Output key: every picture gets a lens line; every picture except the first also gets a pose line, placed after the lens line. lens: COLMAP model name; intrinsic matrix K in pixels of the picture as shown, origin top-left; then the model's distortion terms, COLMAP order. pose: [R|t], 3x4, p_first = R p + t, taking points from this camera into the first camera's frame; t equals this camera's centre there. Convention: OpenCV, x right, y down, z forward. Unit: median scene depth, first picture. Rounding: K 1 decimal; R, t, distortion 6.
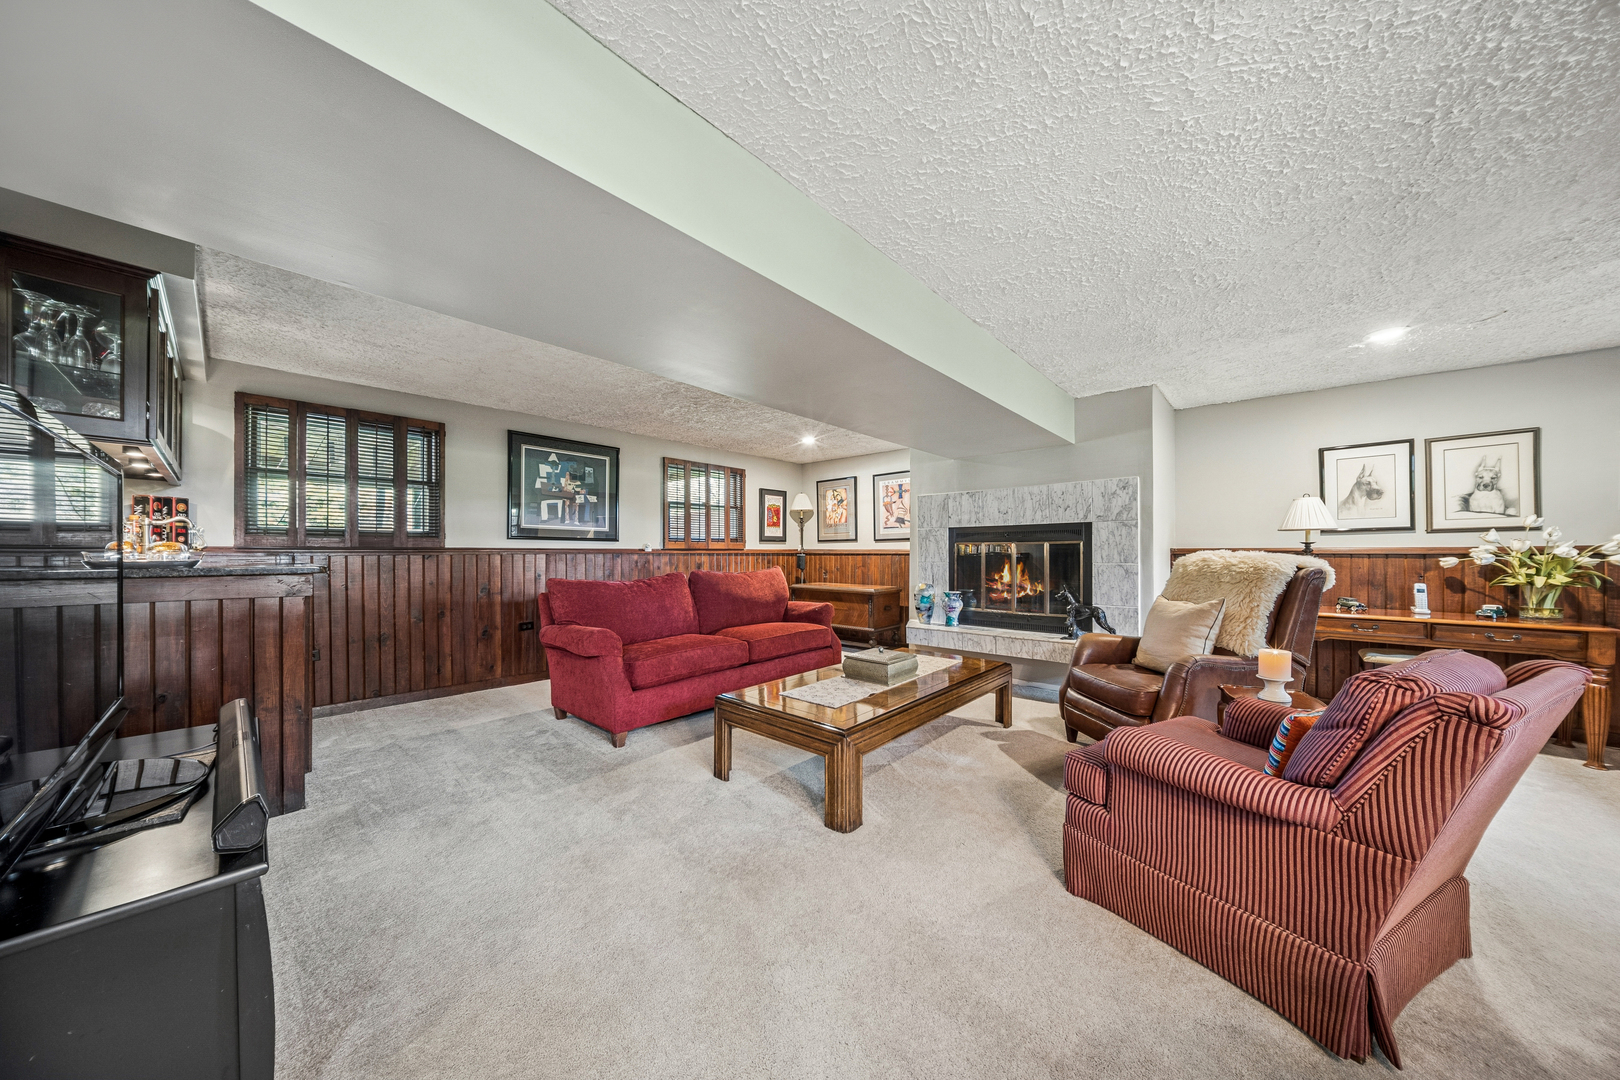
lens RADIAL K [[529.1, 0, 817.4], [0, 529.1, 554.3], [0, 0, 1]] dist [-0.007960, 0.000072]
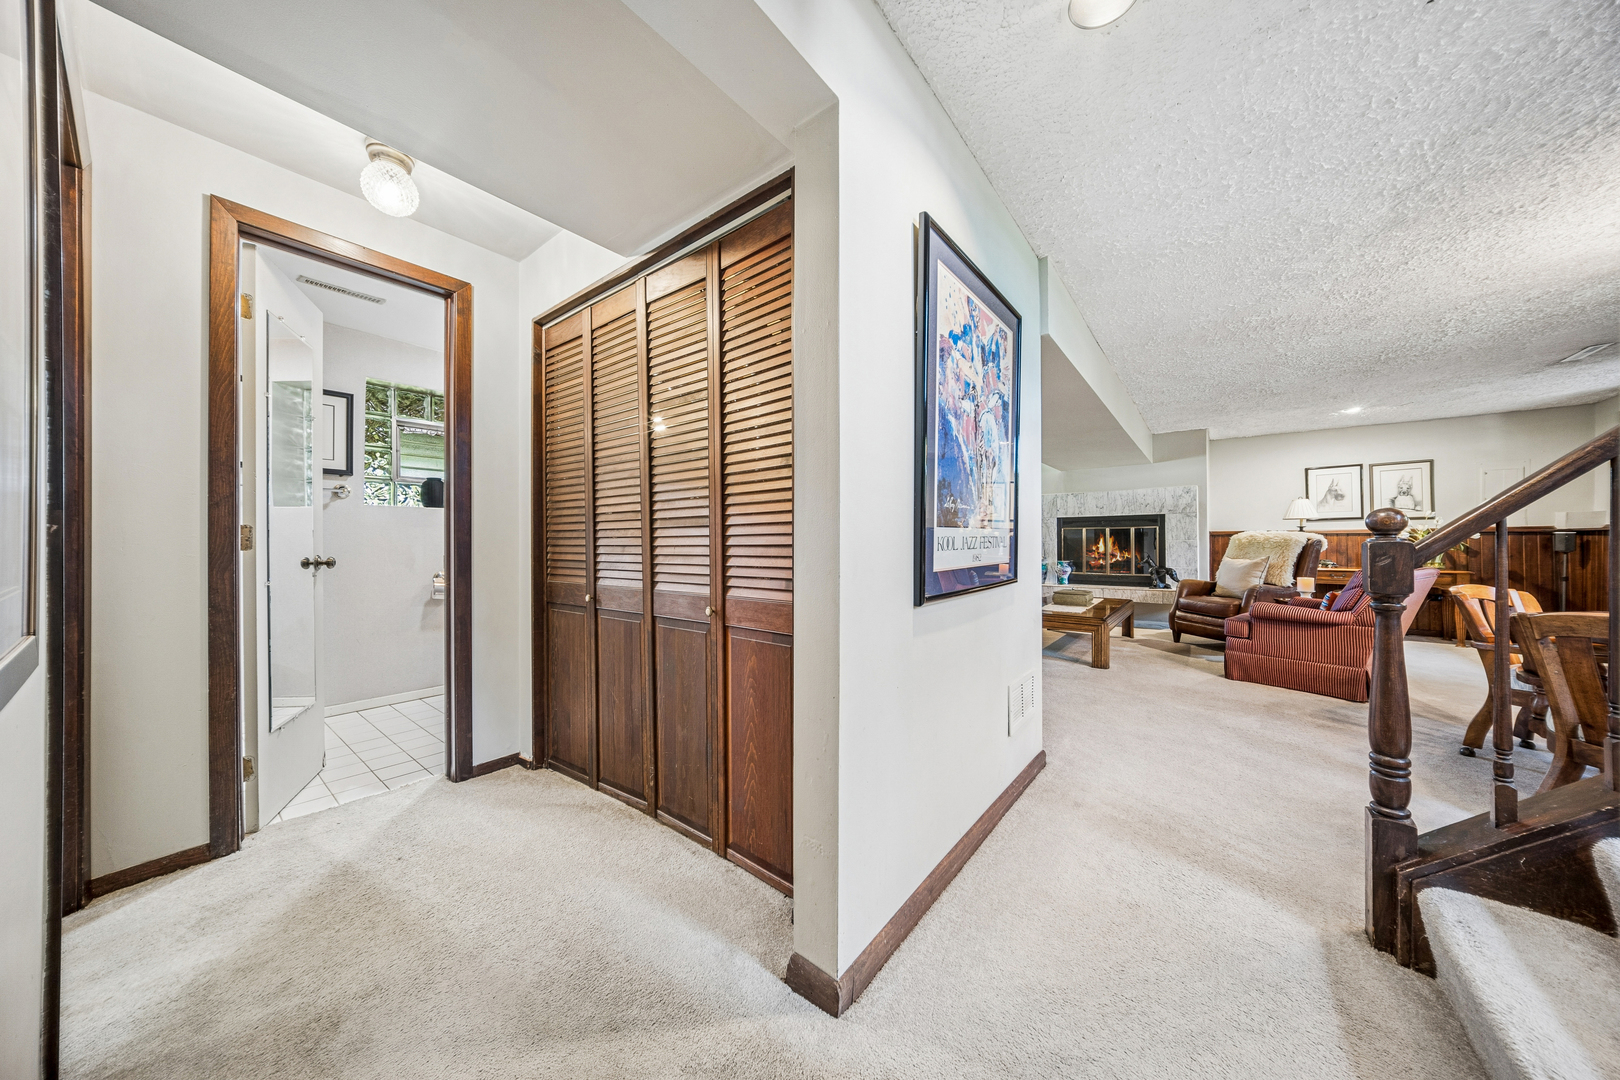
lens RADIAL K [[514.7, 0, 814.6], [0, 514.7, 542.7], [0, 0, 1]] dist [-0.006639, 0.000093]
pose [[0.998749, -0.001962, 0.049960, -0.672239], [0.002109, 0.999994, -0.002898, 0.029405], [-0.049954, 0.003000, 0.998747, -0.525358]]
